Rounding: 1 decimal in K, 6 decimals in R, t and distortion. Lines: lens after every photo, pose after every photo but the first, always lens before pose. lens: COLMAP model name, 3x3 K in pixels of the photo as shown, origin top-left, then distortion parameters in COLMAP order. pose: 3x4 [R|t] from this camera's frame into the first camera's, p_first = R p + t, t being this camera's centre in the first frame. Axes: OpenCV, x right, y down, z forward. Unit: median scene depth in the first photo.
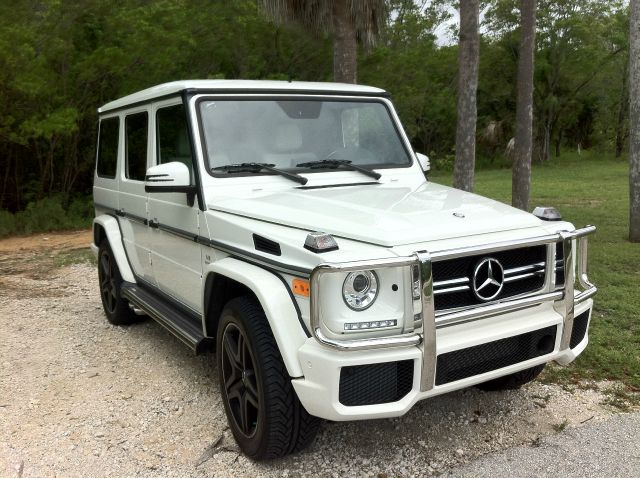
lens RADIAL K [[612.8, 0, 320.0], [0, 612.8, 239.0], [0, 0, 1]] dist [0.111292, -0.354886]
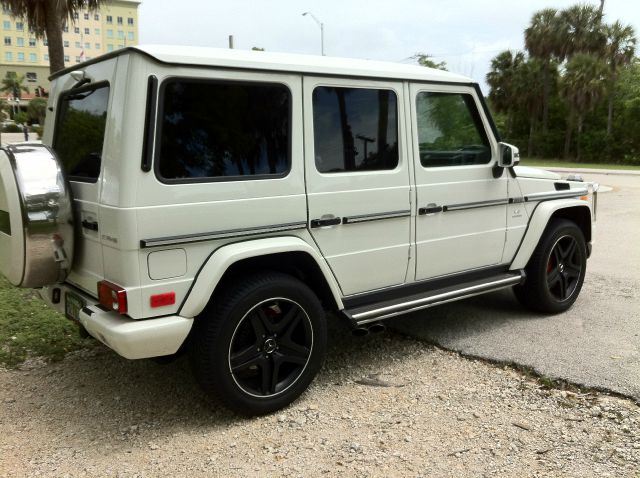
lens RADIAL K [[612.8, 0, 320.0], [0, 612.8, 239.0], [0, 0, 1]] dist [0.111292, -0.354886]
pose [[-0.121258, -0.119951, 0.985347, -1.705301], [0.173480, 0.974833, 0.140020, -0.205278], [-0.977344, 0.187916, -0.097398, 1.798367]]
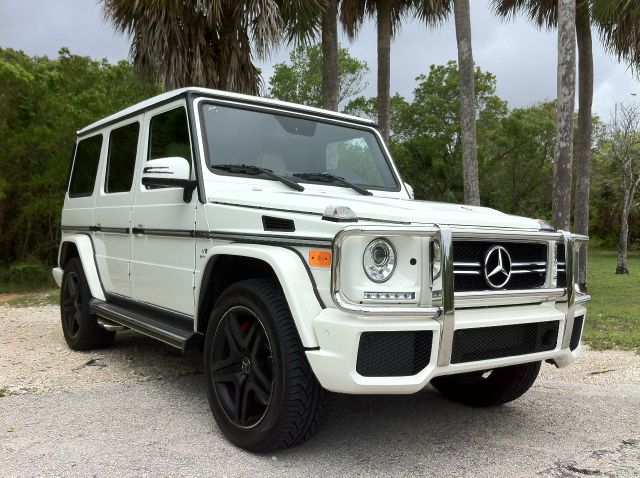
lens RADIAL K [[612.8, 0, 320.0], [0, 612.8, 239.0], [0, 0, 1]] dist [0.111292, -0.354886]
pose [[0.993551, 0.062837, 0.094385, -0.106399], [-0.048495, 0.987915, -0.147218, 0.167138], [-0.102495, 0.141691, 0.984590, 0.021474]]
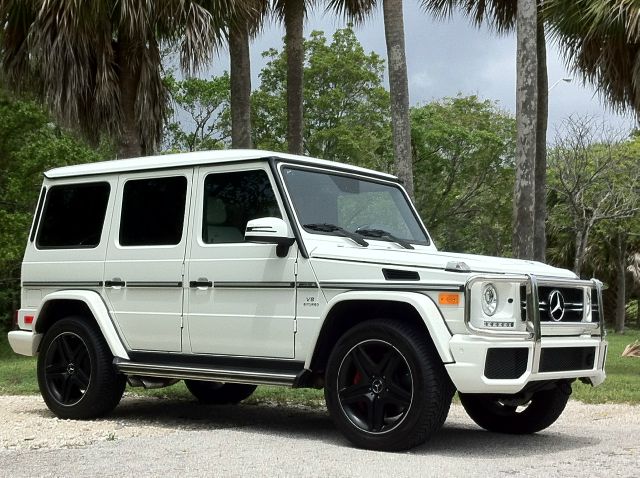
lens RADIAL K [[1096.8, 0, 320.0], [0, 1096.8, 239.0], [0, 0, 1]] dist [0.070770, 0.169056]
pose [[0.938834, 0.071053, 0.336961, -0.980636], [0.003475, 0.976479, -0.215586, 0.411607], [-0.344353, 0.203570, 0.916504, -1.021822]]
